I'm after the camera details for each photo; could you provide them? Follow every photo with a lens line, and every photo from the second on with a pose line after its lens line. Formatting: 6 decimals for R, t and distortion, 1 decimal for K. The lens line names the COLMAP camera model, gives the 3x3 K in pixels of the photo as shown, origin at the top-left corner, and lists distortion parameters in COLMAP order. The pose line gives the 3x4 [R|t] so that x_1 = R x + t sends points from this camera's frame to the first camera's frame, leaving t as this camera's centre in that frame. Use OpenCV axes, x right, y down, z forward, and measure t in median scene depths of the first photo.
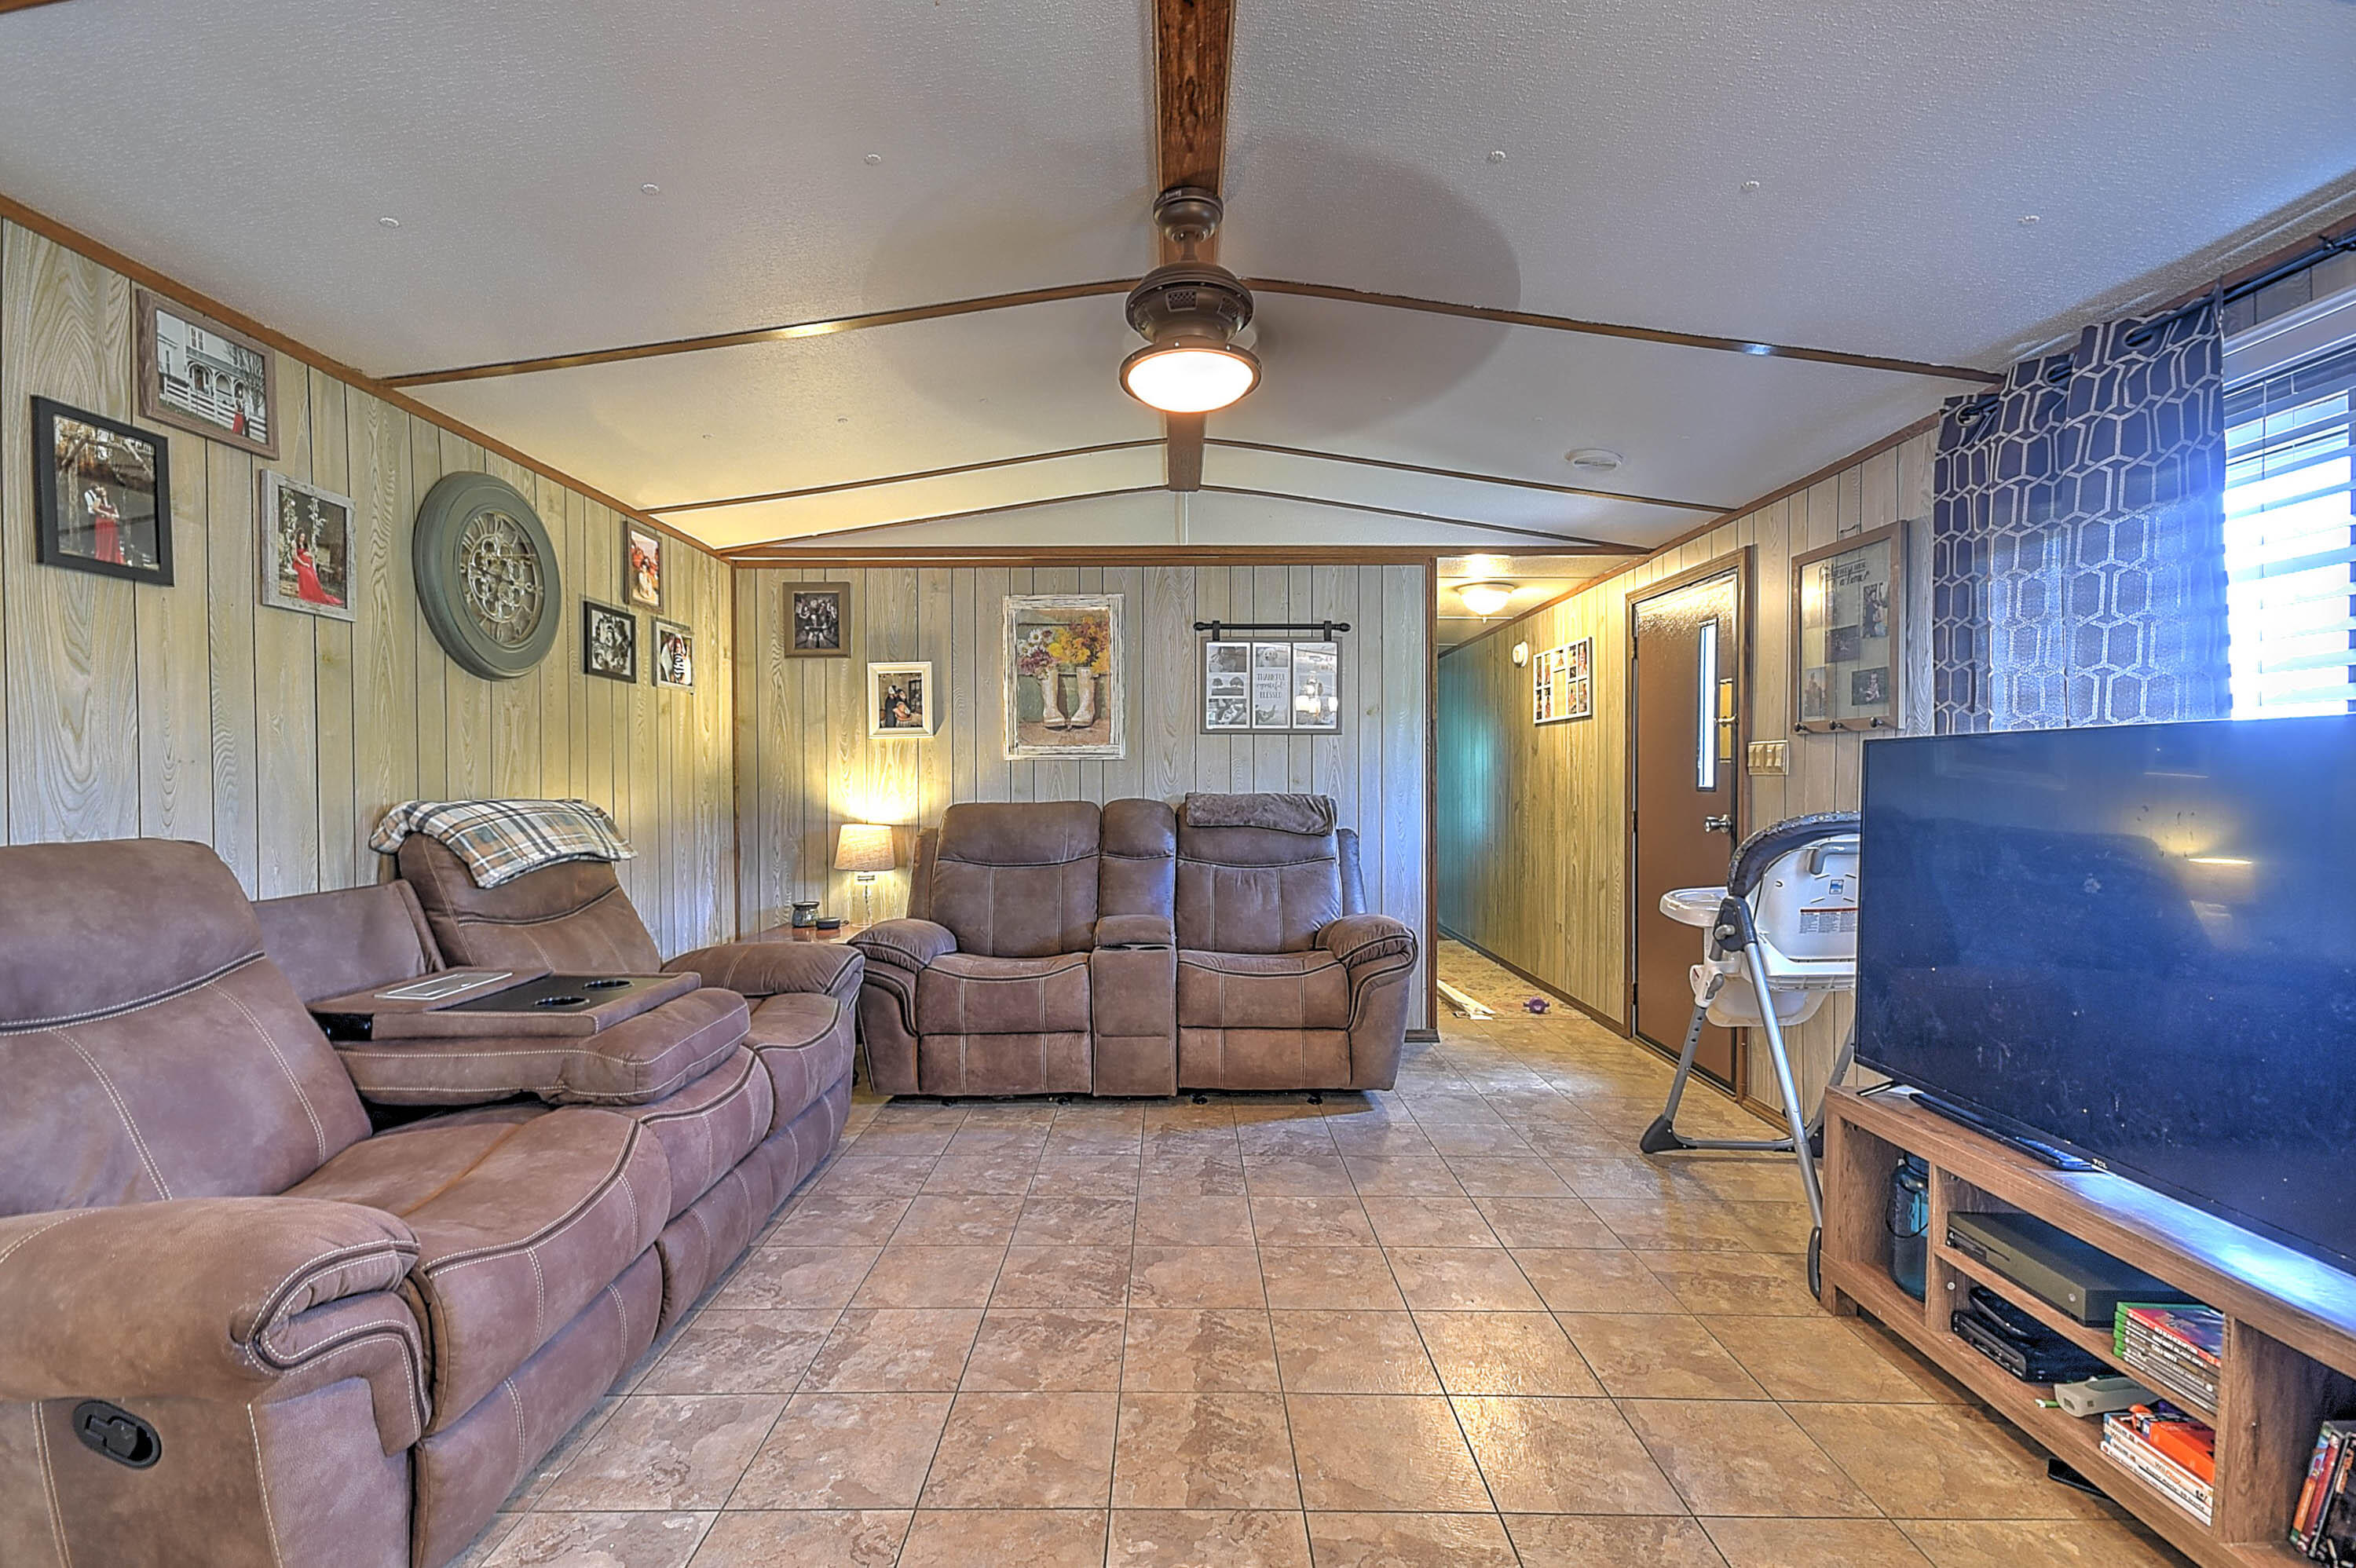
lens RADIAL K [[1039.9, 0, 1178.0], [0, 1039.9, 784.0], [0, 0, 1]] dist [0.000351, -0.007613]
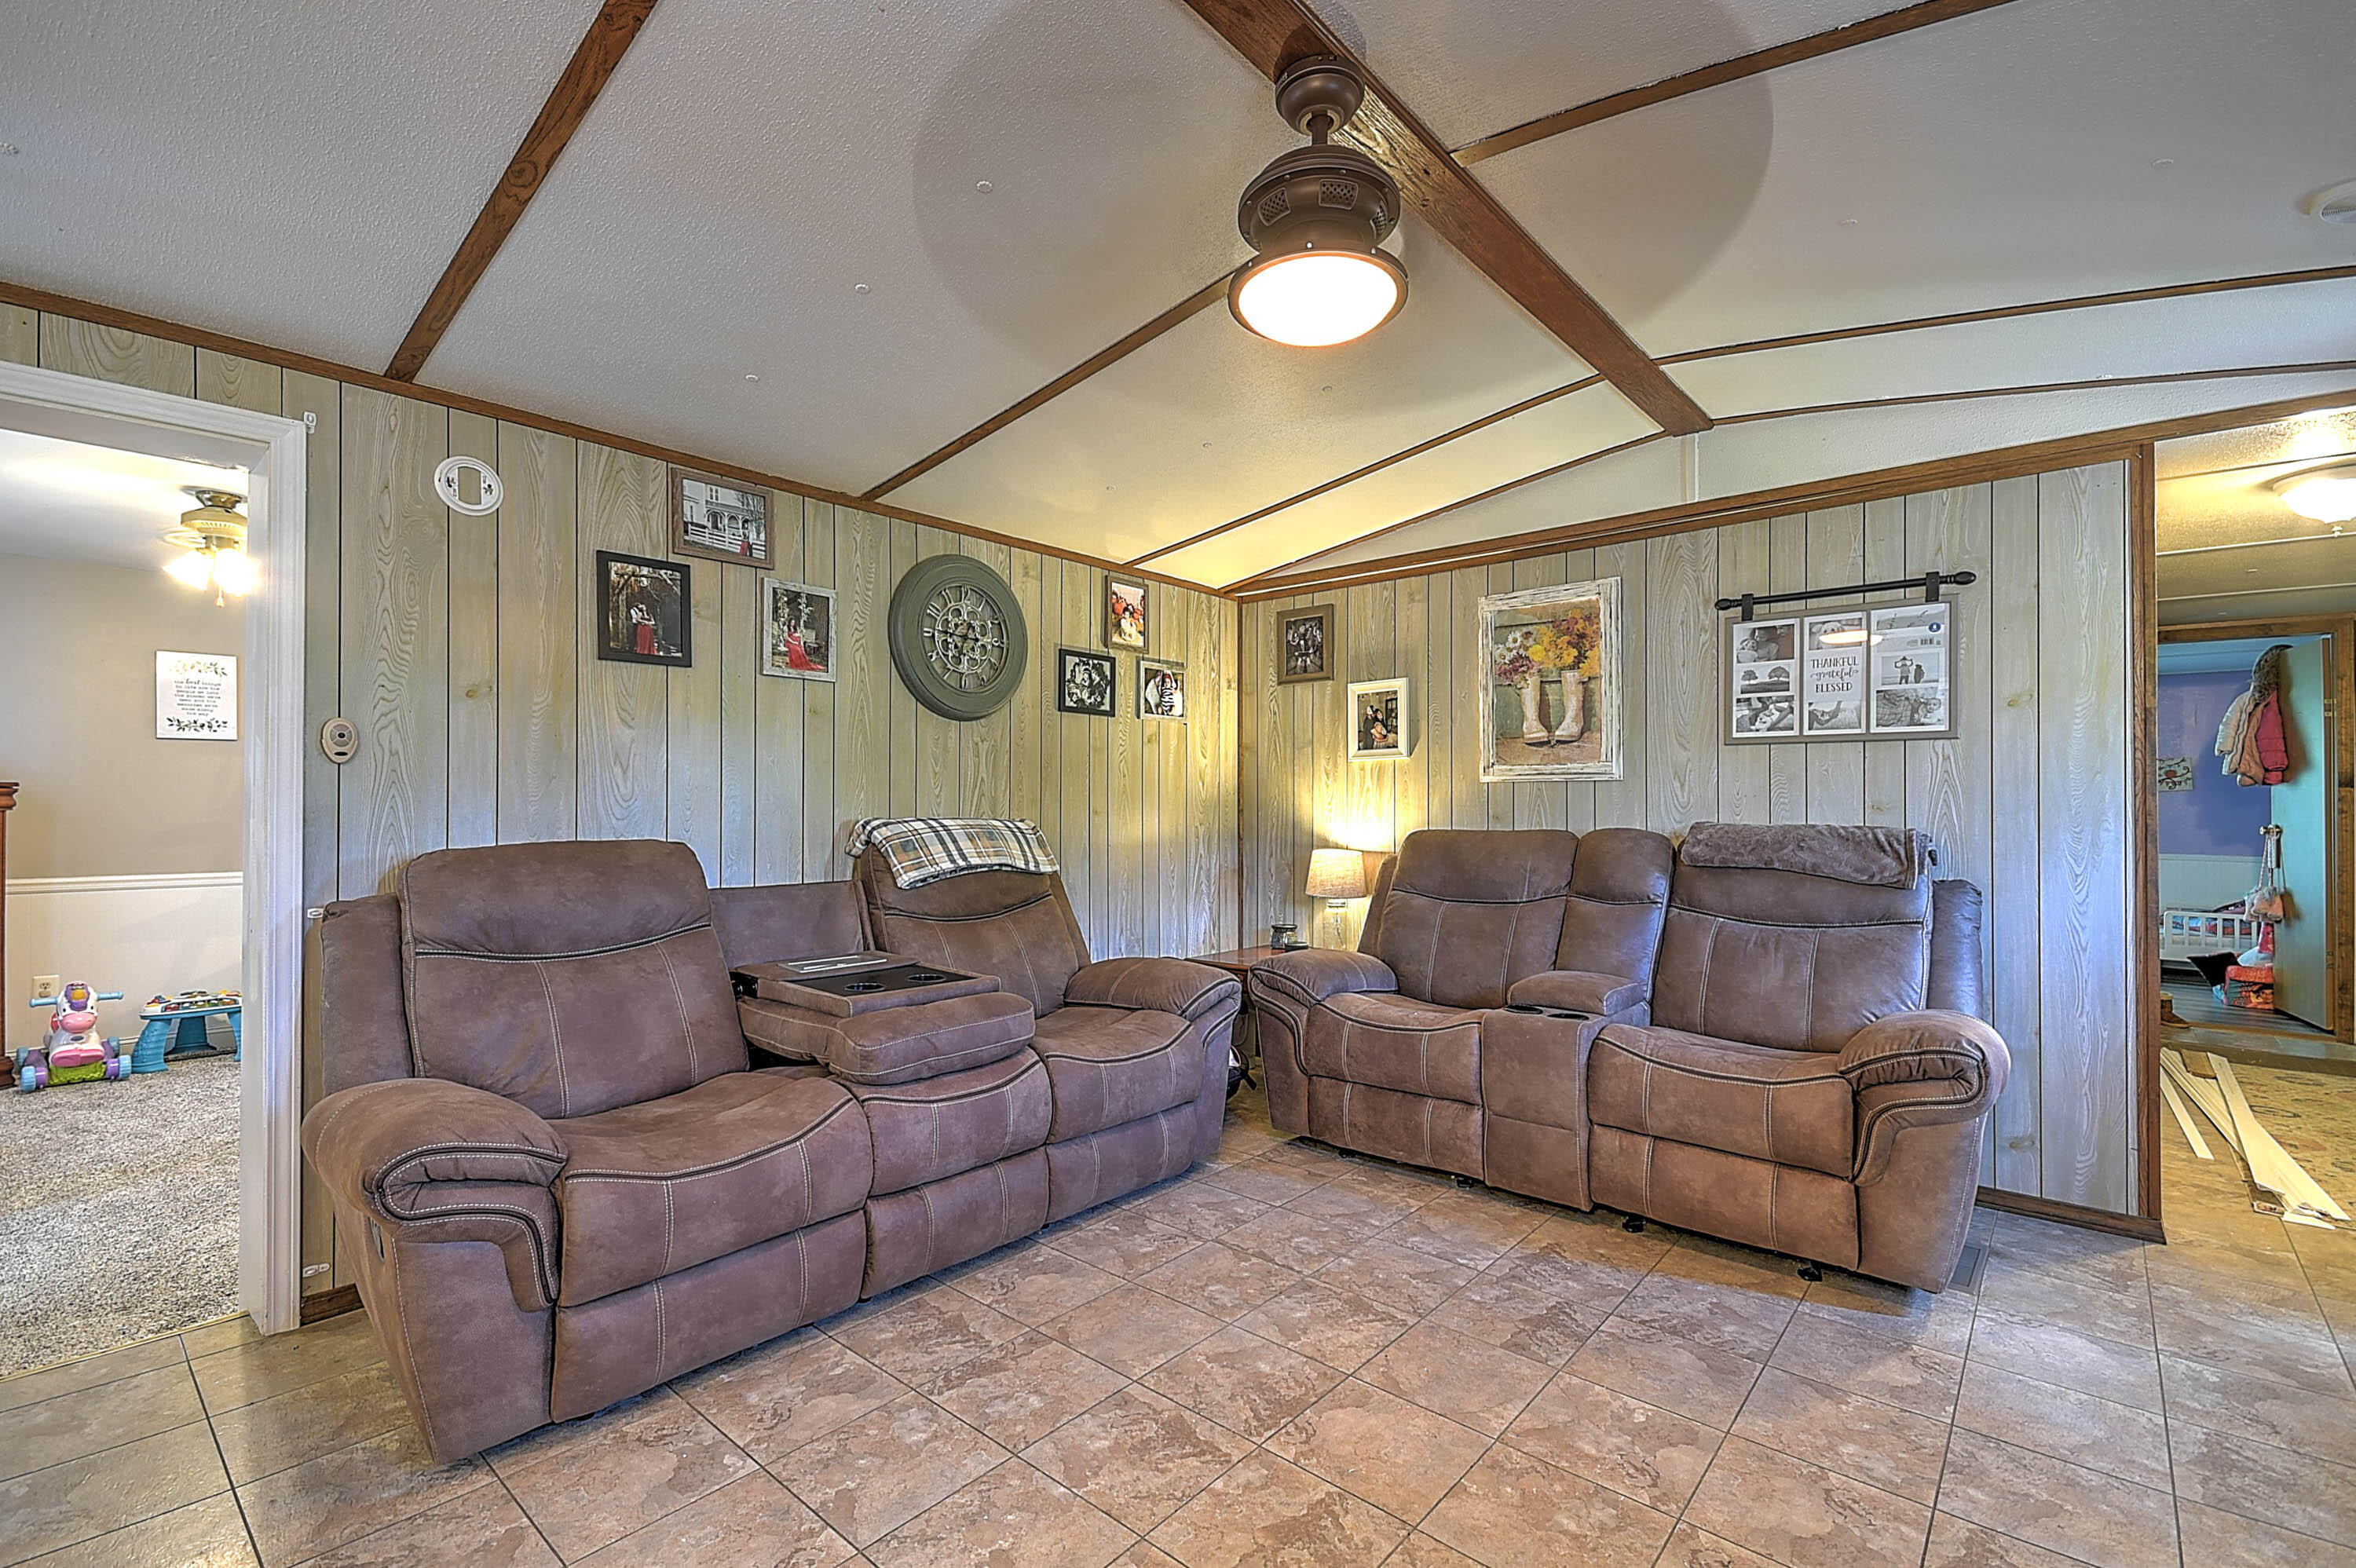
lens RADIAL K [[1034.7, 0, 1178.0], [0, 1034.7, 784.0], [0, 0, 1]] dist [-0.004886, 0.006540]
pose [[0.745876, -0.008823, -0.666026, 0.291881], [-0.007630, 0.999733, -0.021789, -0.000113], [0.666041, 0.021334, 0.745610, 0.217724]]
